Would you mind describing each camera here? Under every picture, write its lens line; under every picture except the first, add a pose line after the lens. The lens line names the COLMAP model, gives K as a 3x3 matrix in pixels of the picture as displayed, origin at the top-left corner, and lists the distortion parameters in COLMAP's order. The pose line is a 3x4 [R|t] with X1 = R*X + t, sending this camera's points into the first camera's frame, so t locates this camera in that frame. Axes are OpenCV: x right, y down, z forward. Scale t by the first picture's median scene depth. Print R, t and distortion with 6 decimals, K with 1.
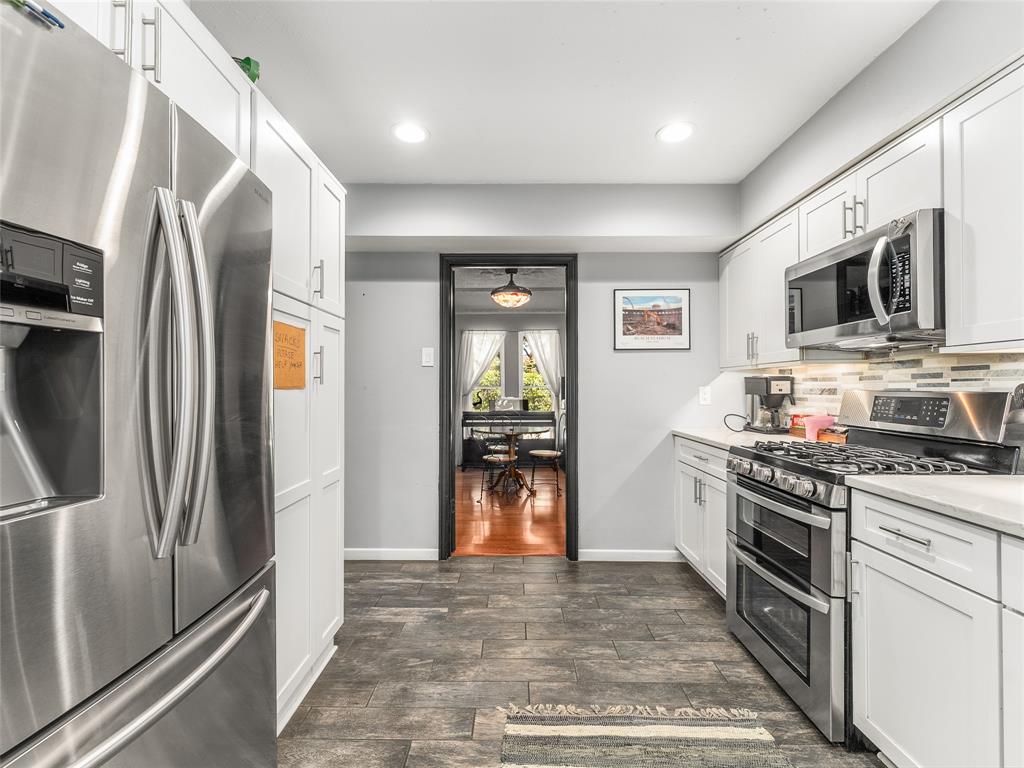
lens RADIAL K [[466.6, 0, 511.8], [0, 466.6, 390.7], [0, 0, 1]] dist [-0.002553, -0.000136]
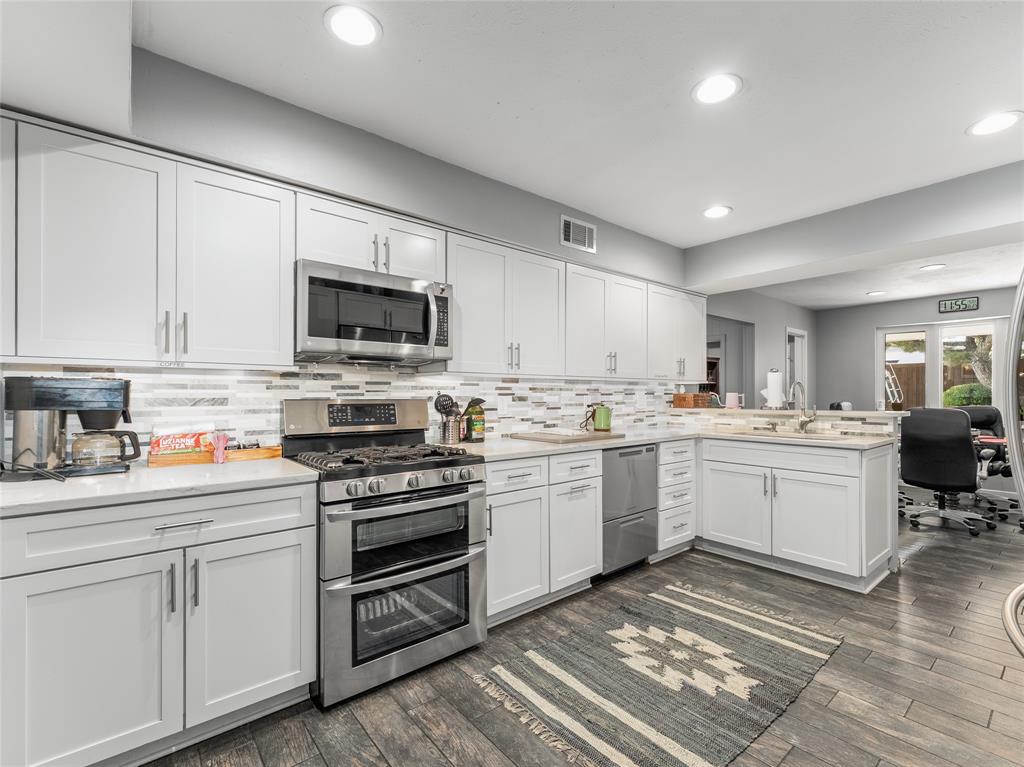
lens RADIAL K [[466.6, 0, 511.8], [0, 466.6, 390.2], [0, 0, 1]] dist [-0.002553, -0.000136]
pose [[-0.642872, 0.007935, 0.765933, -0.387626], [0.005760, 0.999968, -0.005525, -0.014623], [-0.765952, 0.000860, -0.642897, 1.487878]]
